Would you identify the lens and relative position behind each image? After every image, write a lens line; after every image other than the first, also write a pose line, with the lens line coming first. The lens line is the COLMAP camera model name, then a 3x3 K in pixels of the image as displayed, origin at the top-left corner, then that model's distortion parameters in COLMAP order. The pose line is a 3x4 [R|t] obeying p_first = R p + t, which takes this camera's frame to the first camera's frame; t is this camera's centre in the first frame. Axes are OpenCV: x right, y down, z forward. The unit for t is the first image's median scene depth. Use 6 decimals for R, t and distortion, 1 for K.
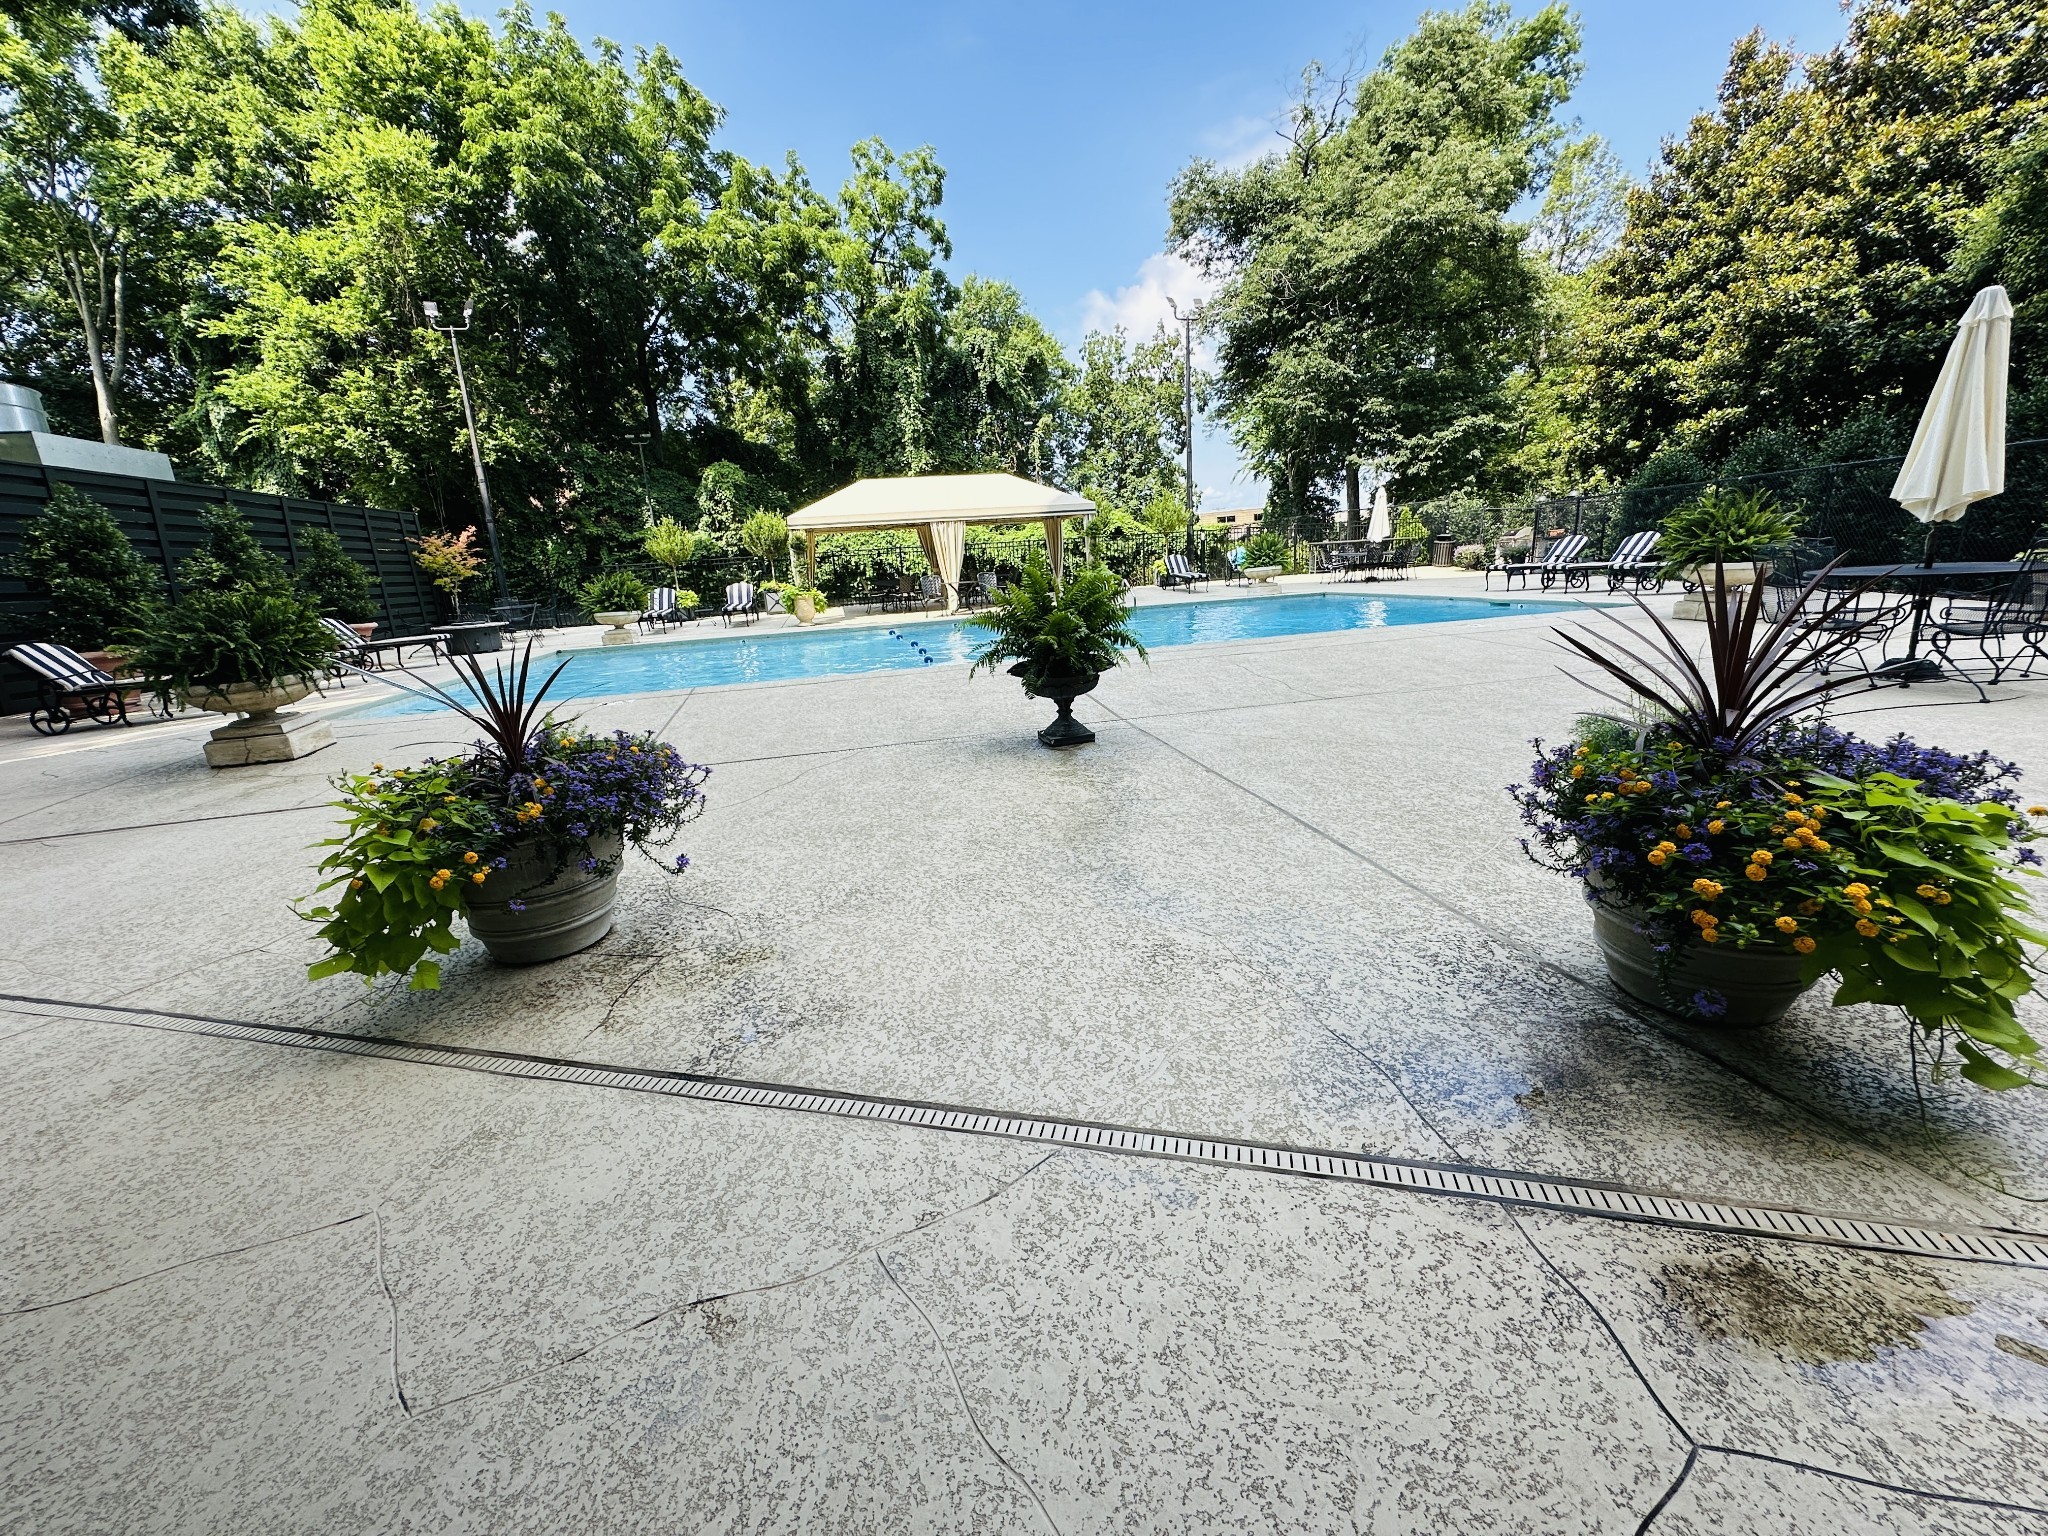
lens RADIAL K [[816.1, 0, 1027.2], [0, 816.1, 764.1], [0, 0, 1]] dist [-0.000915, -0.000072]
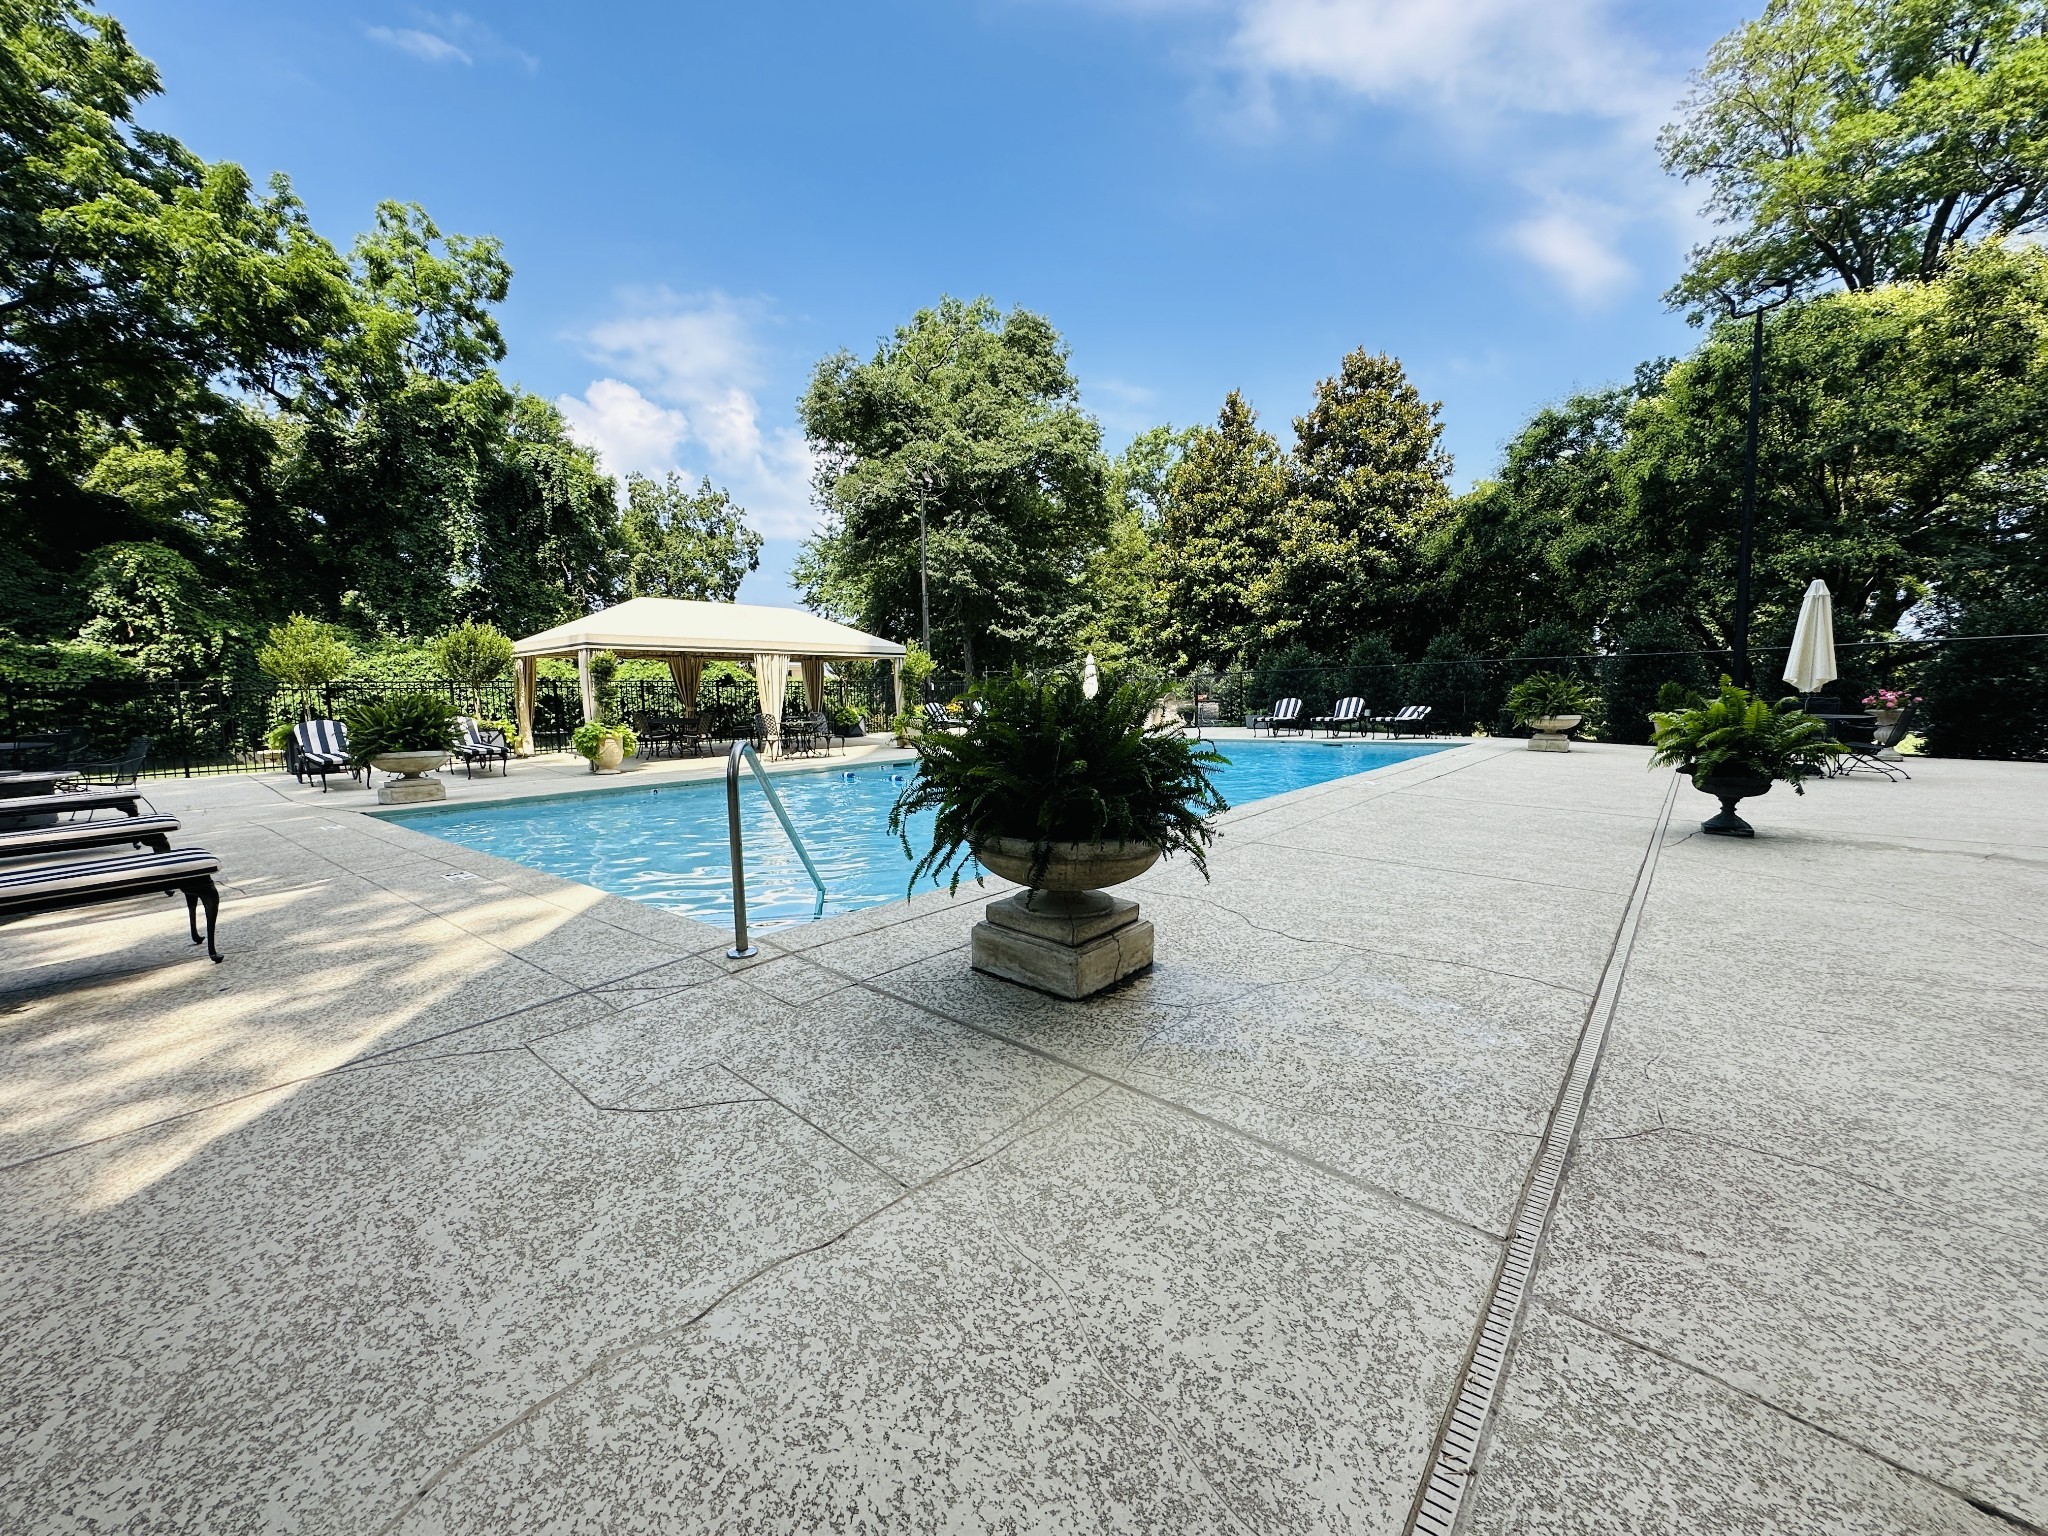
lens RADIAL K [[818.3, 0, 1022.7], [0, 818.3, 766.2], [0, 0, 1]] dist [-0.002385, 0.001059]
pose [[0.793804, -0.006834, 0.608136, -0.224530], [0.119898, 0.982071, -0.145467, -0.011122], [-0.596238, 0.188387, 0.780391, 0.097557]]
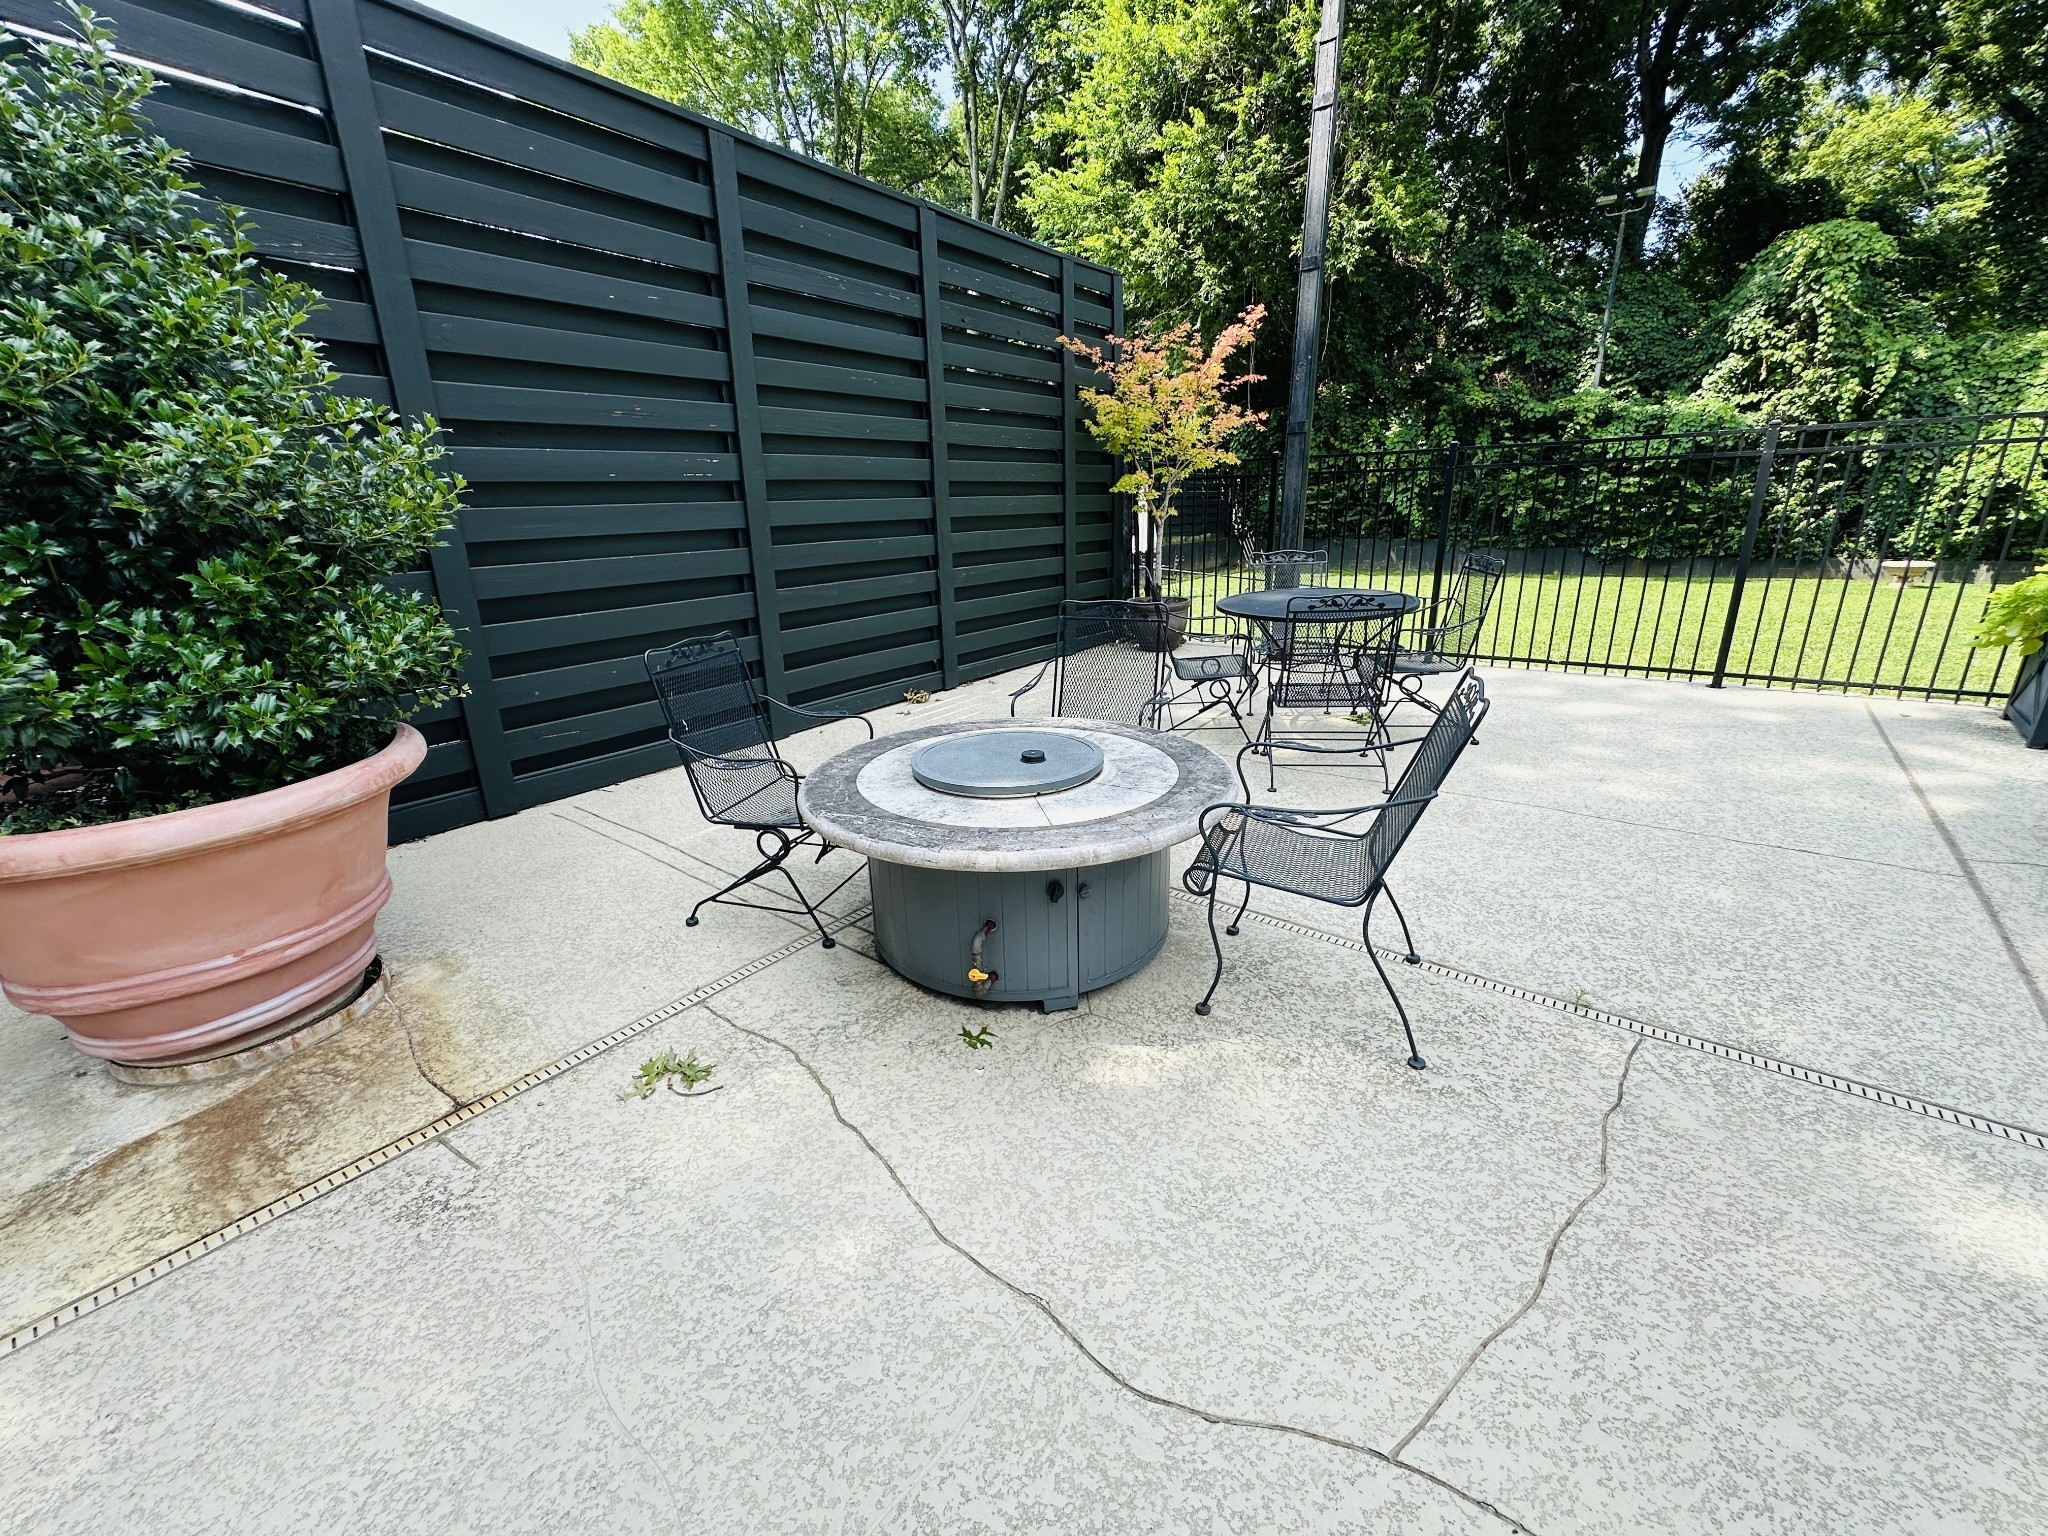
lens RADIAL K [[816.1, 0, 1027.2], [0, 816.1, 764.1], [0, 0, 1]] dist [-0.000915, -0.000072]
pose [[0.638229, 0.276448, -0.718498, -0.270137], [-0.201712, 0.960745, 0.190478, -0.095763], [0.742951, 0.023361, 0.668938, 0.424866]]
